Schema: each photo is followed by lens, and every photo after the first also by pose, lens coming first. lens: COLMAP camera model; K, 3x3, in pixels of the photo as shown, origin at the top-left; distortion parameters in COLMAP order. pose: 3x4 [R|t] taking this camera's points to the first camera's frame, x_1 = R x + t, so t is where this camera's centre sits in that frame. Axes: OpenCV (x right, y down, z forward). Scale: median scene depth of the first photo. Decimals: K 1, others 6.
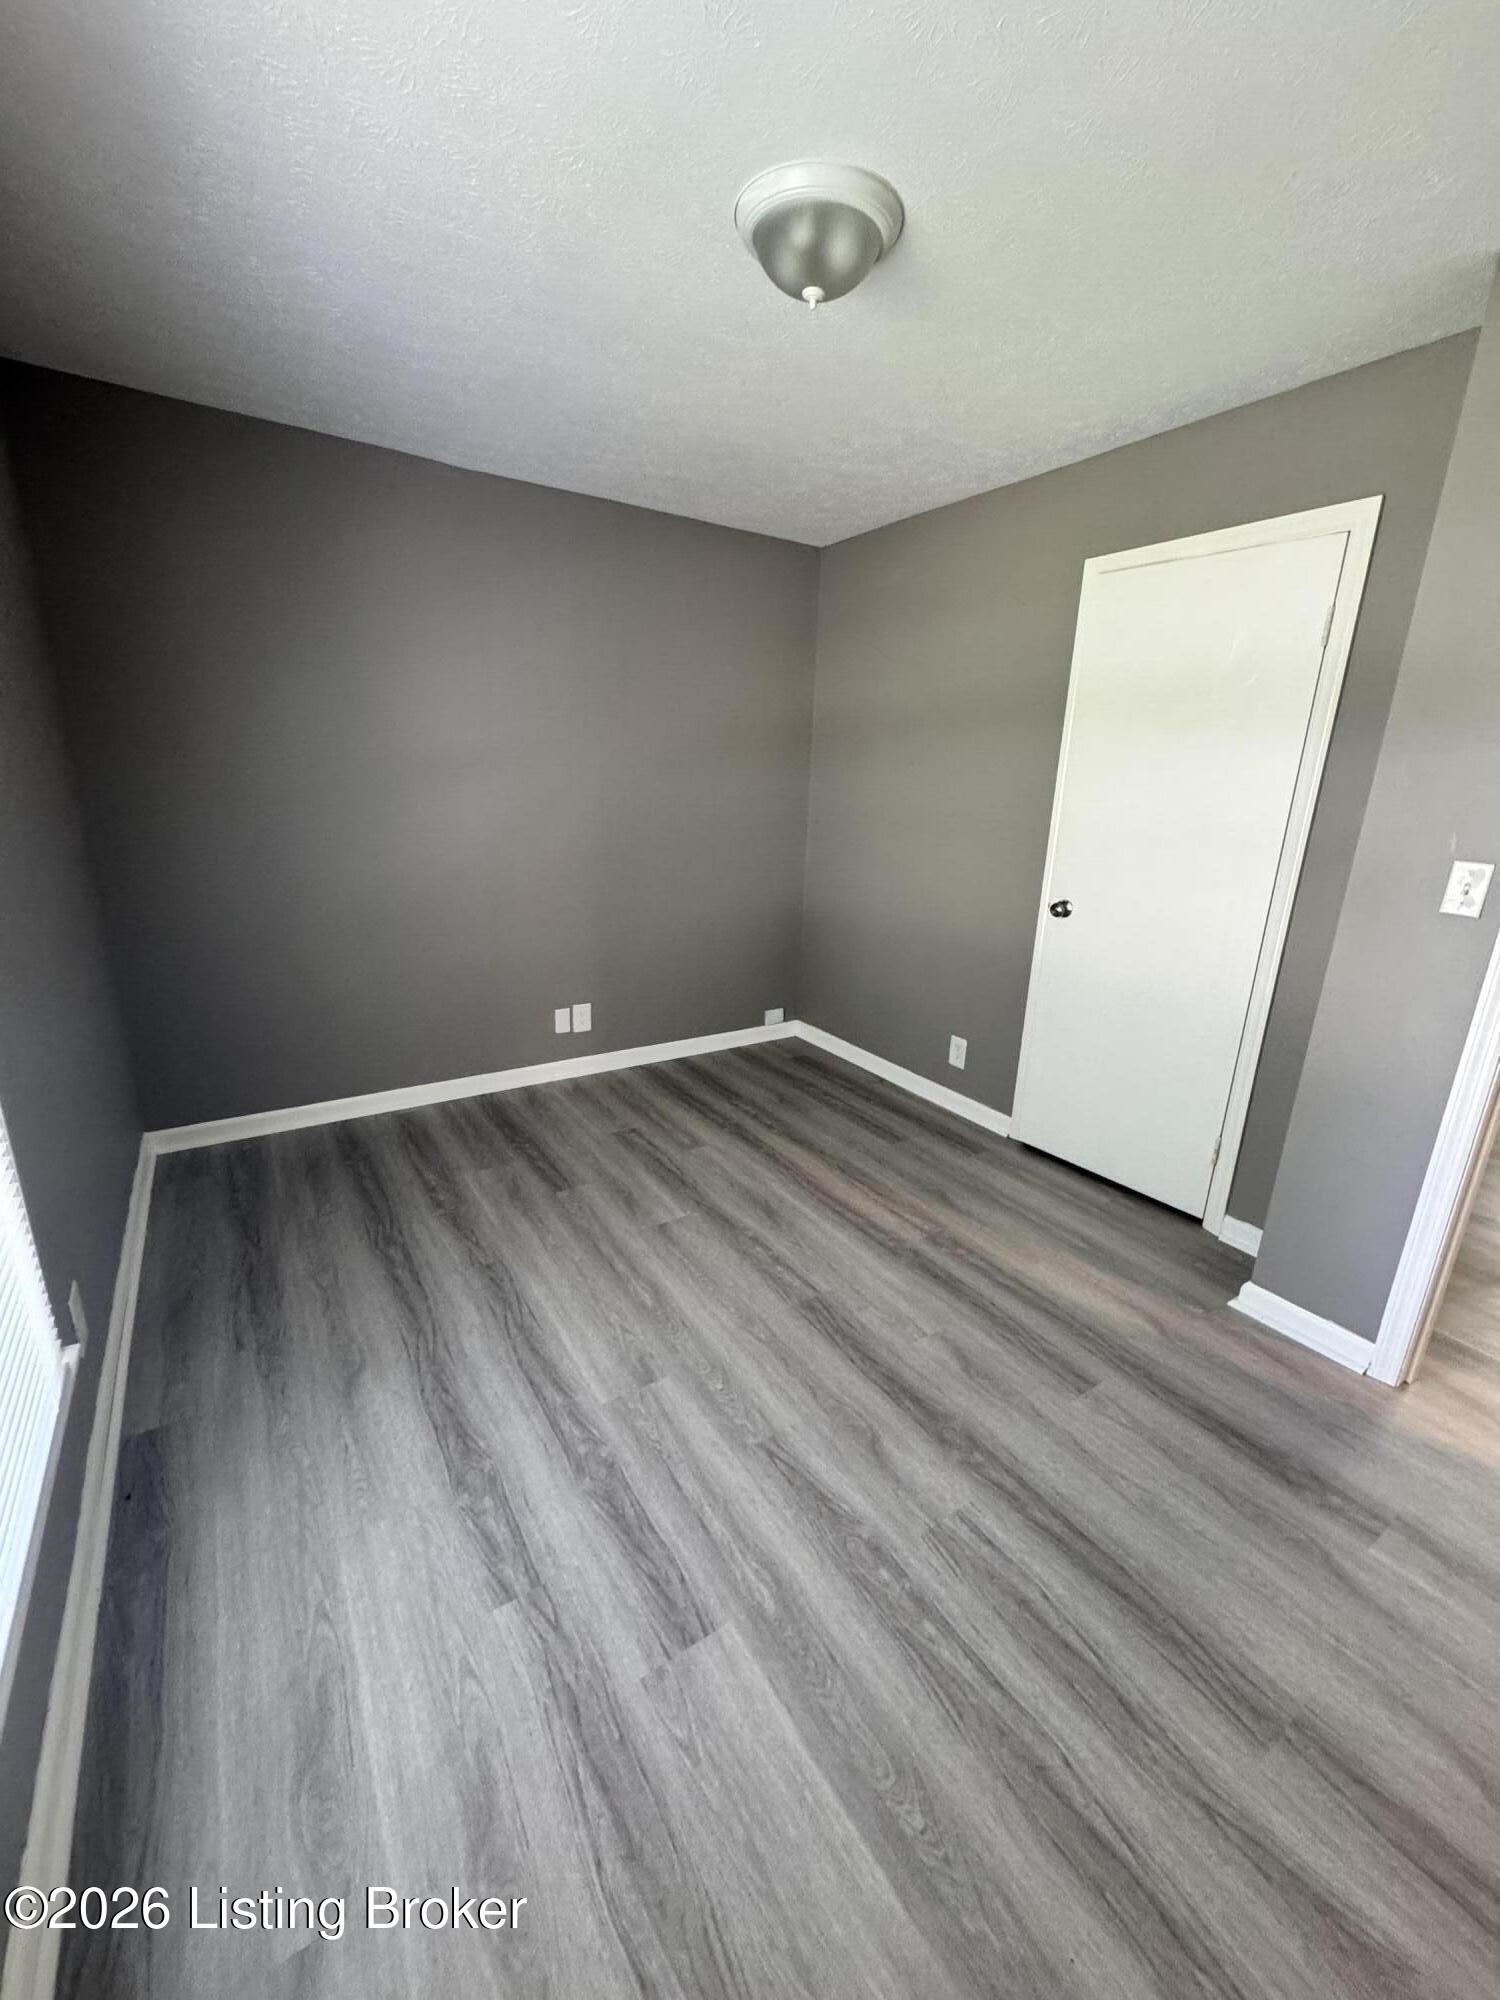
lens RADIAL K [[793.4, 0, 749.2], [0, 793.4, 1004.7], [0, 0, 1]] dist [-0.006803, -0.000097]
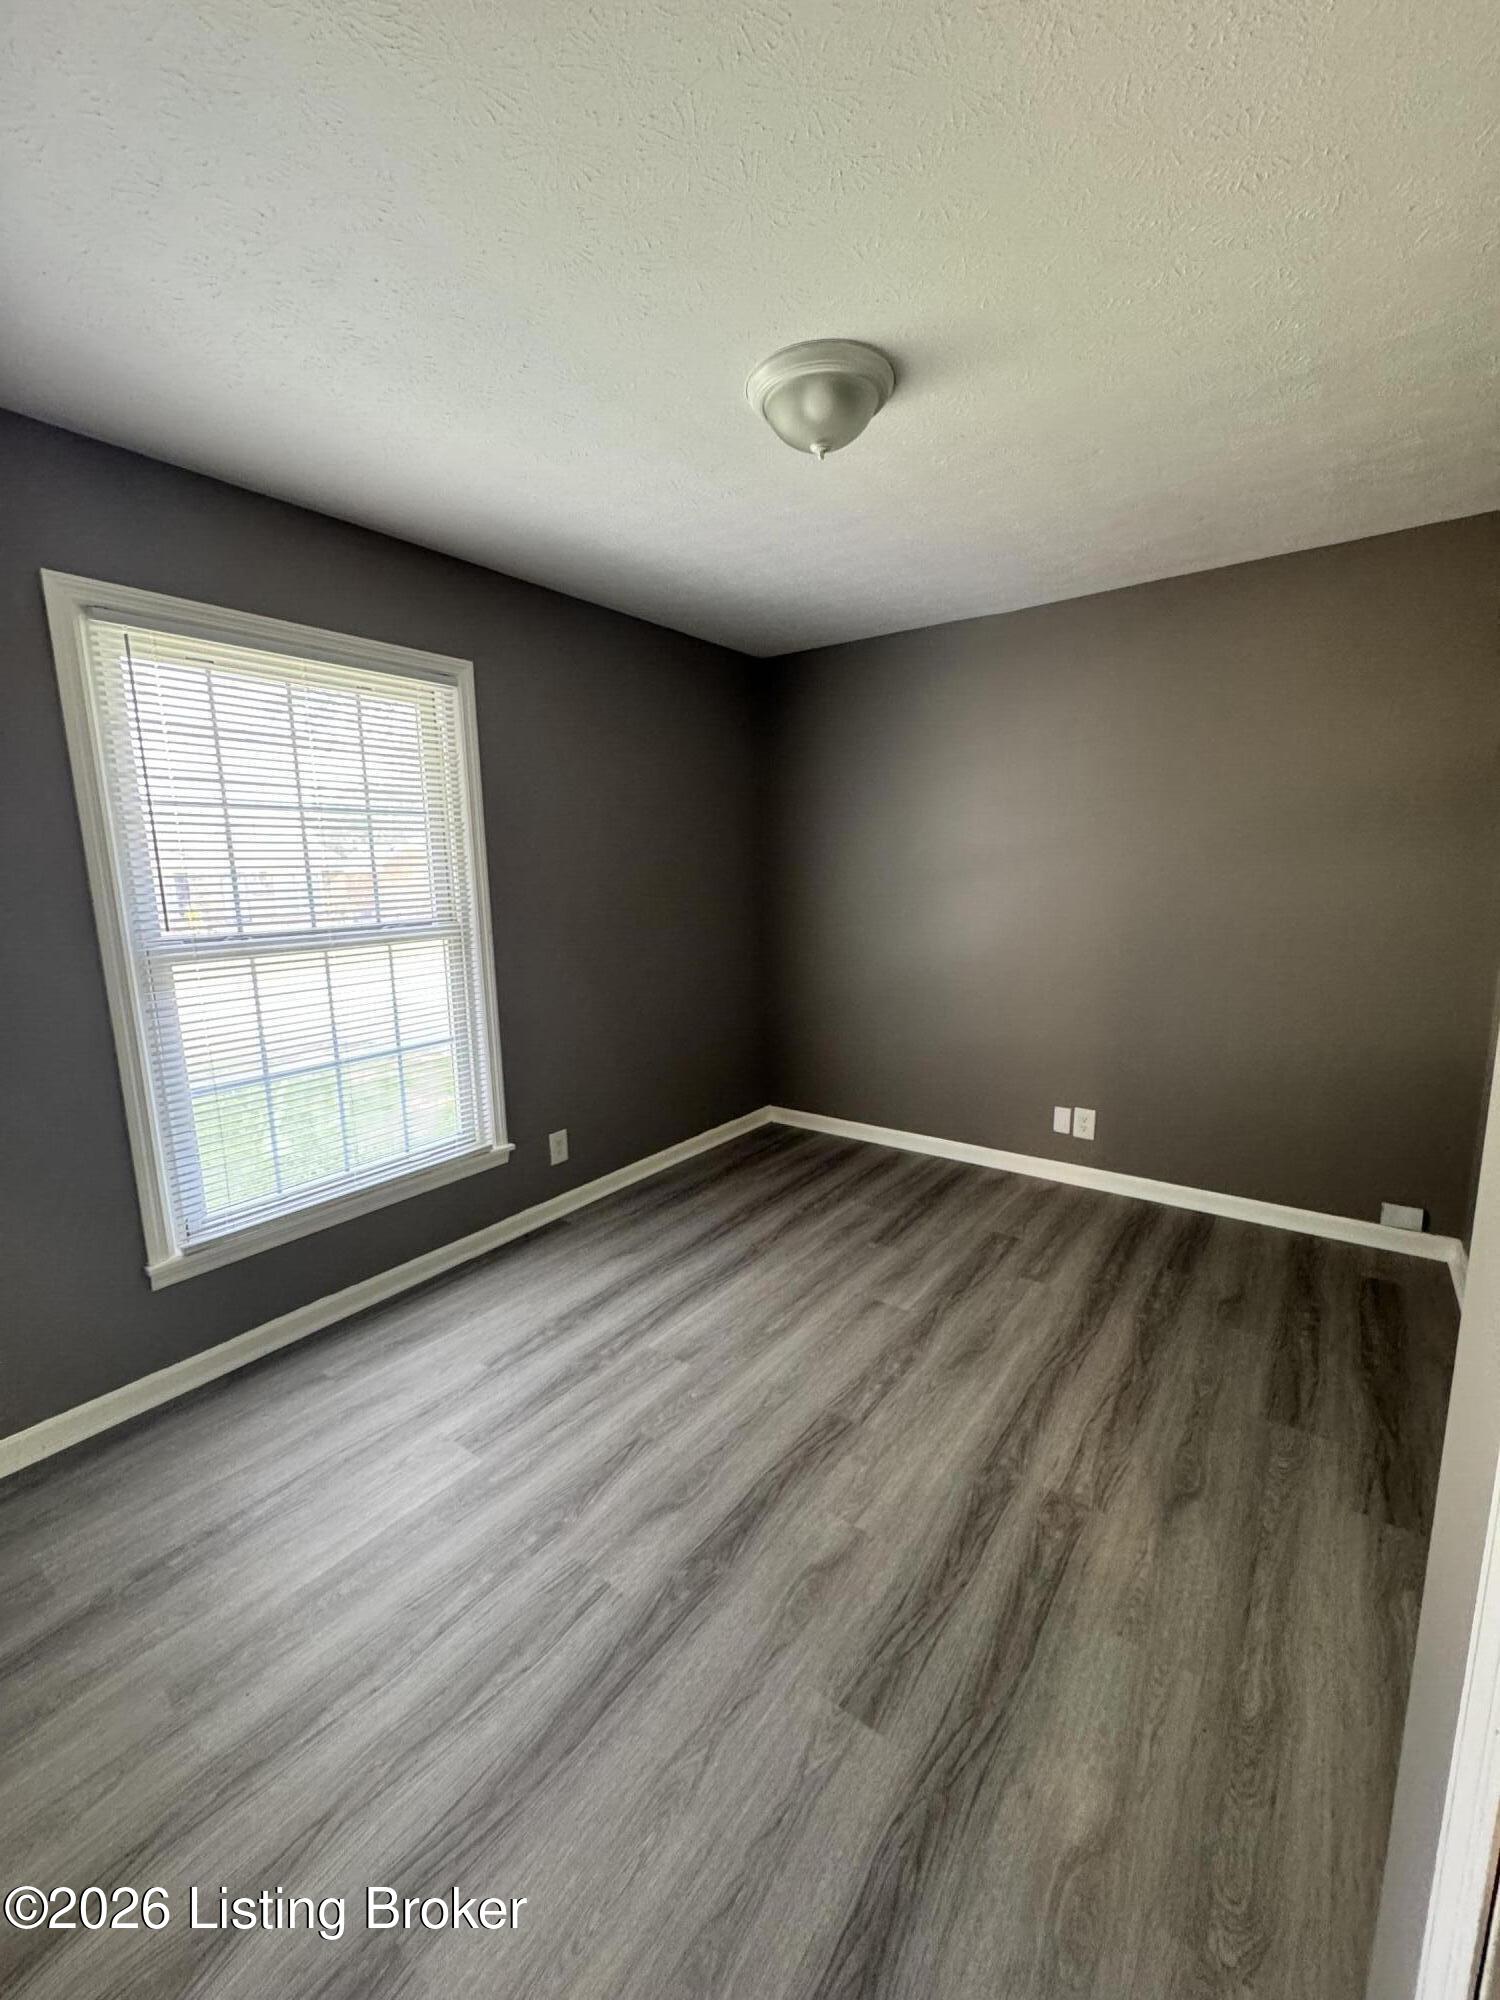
lens RADIAL K [[793.4, 0, 748.6], [0, 793.4, 999.3], [0, 0, 1]] dist [-0.006803, -0.000097]
pose [[0.347554, 0.116264, -0.930424, 0.668598], [-0.234952, 0.971425, 0.033622, -0.084912], [0.907747, 0.206919, 0.364939, 0.370437]]
